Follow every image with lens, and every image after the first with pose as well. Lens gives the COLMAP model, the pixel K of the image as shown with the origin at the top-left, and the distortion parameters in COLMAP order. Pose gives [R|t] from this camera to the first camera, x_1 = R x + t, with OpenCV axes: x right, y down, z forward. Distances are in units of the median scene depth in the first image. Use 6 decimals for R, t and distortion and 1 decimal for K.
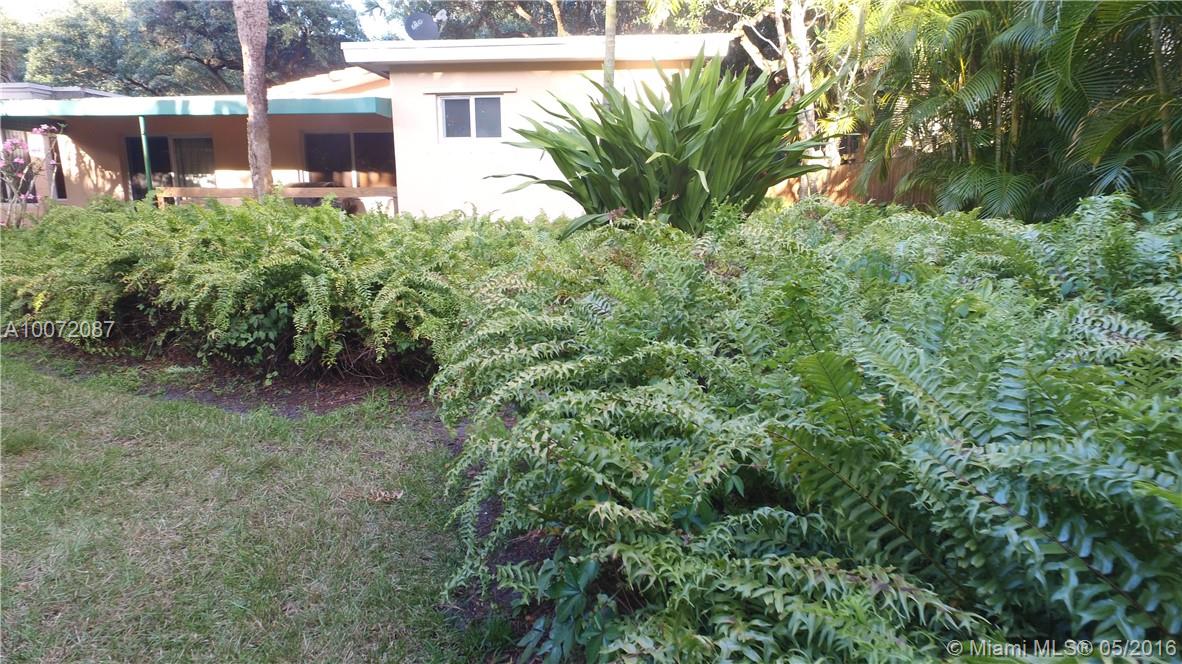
lens RADIAL K [[690.8, 0, 592.7], [0, 690.8, 331.5], [0, 0, 1]] dist [-0.005764, 0.010656]
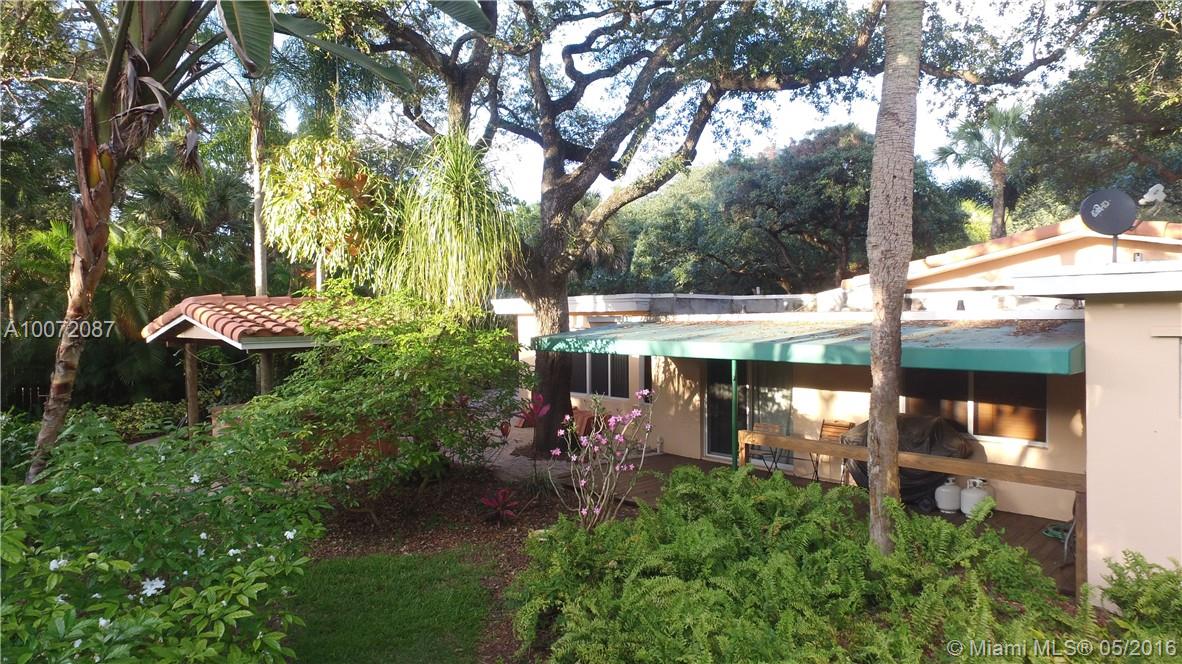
lens RADIAL K [[688.1, 0, 590.8], [0, 688.1, 325.3], [0, 0, 1]] dist [-0.000663, 0.001308]
pose [[0.751022, 0.002227, -0.660274, -0.406309], [-0.122639, 0.983064, -0.136179, -0.395854], [0.648788, 0.183248, 0.738576, 0.440135]]
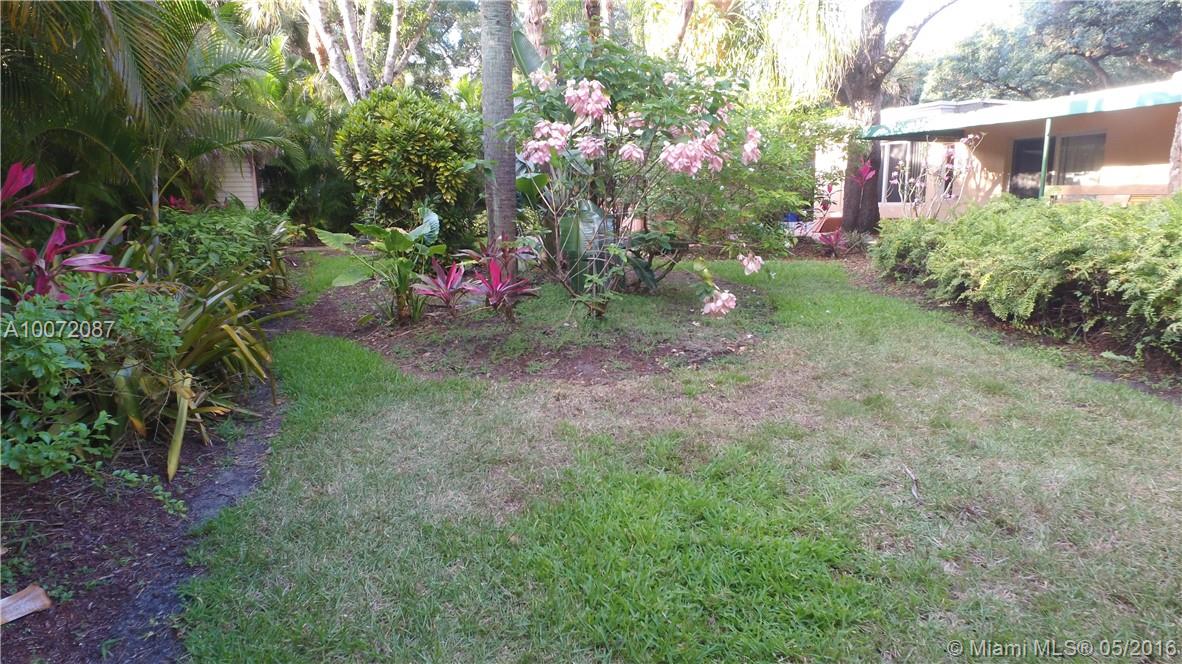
lens RADIAL K [[690.8, 0, 592.7], [0, 690.8, 331.5], [0, 0, 1]] dist [-0.005764, 0.010656]
pose [[0.485937, 0.157747, -0.859640, -0.071103], [-0.158483, 0.983175, 0.090829, 0.039781], [0.859505, 0.092101, 0.502761, -0.175625]]
